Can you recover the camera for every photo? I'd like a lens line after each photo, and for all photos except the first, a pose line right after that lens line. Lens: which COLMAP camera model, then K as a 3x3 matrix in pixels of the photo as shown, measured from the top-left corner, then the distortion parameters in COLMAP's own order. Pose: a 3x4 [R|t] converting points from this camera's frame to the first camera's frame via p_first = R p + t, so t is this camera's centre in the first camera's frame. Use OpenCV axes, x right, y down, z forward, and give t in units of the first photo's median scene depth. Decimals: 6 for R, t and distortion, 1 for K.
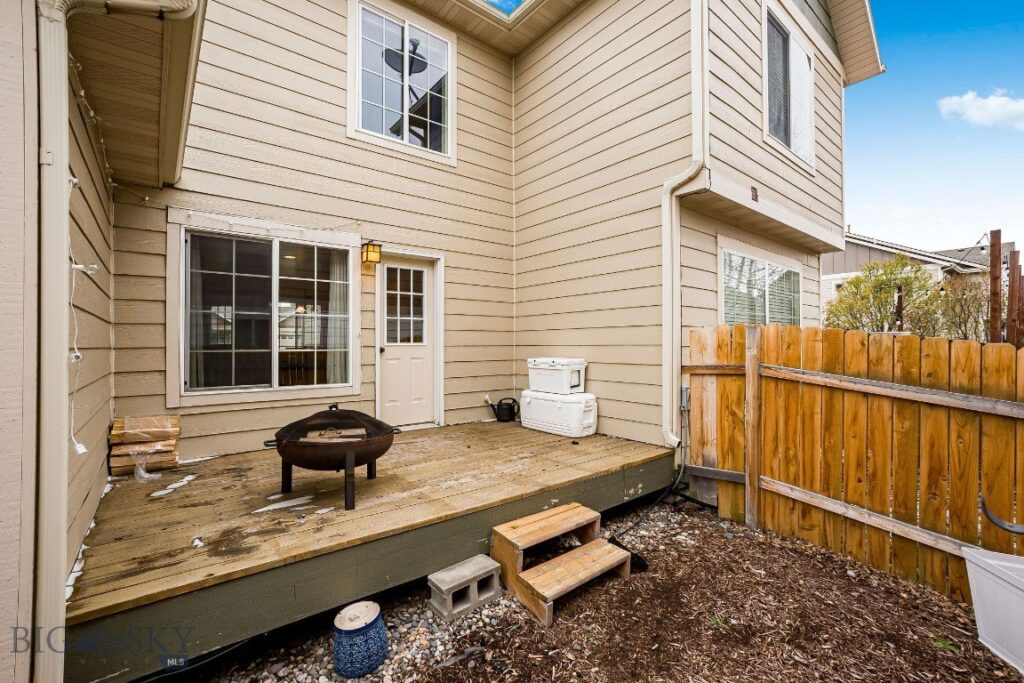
lens RADIAL K [[444.6, 0, 510.9], [0, 444.6, 340.0], [0, 0, 1]] dist [-0.014689, 0.000346]
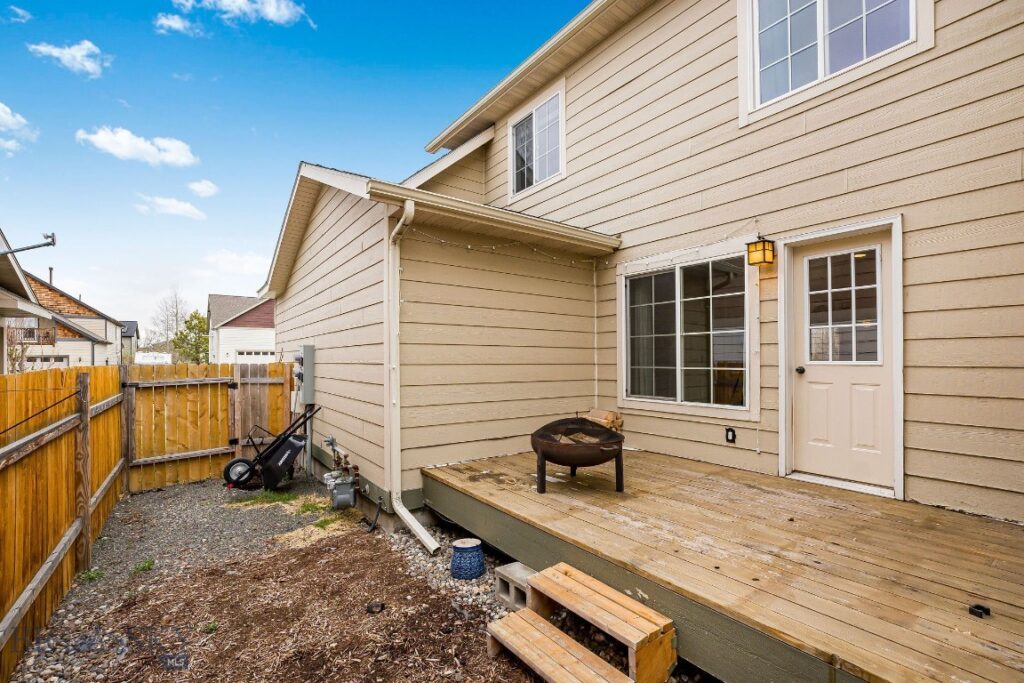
lens RADIAL K [[444.6, 0, 494.2], [0, 444.6, 362.8], [0, 0, 1]] dist [-0.014689, 0.000346]
pose [[-0.057067, 0.009553, -0.998325, 0.621833], [0.010717, 0.999902, 0.008955, -0.003821], [0.998313, -0.010188, -0.057164, 0.636910]]
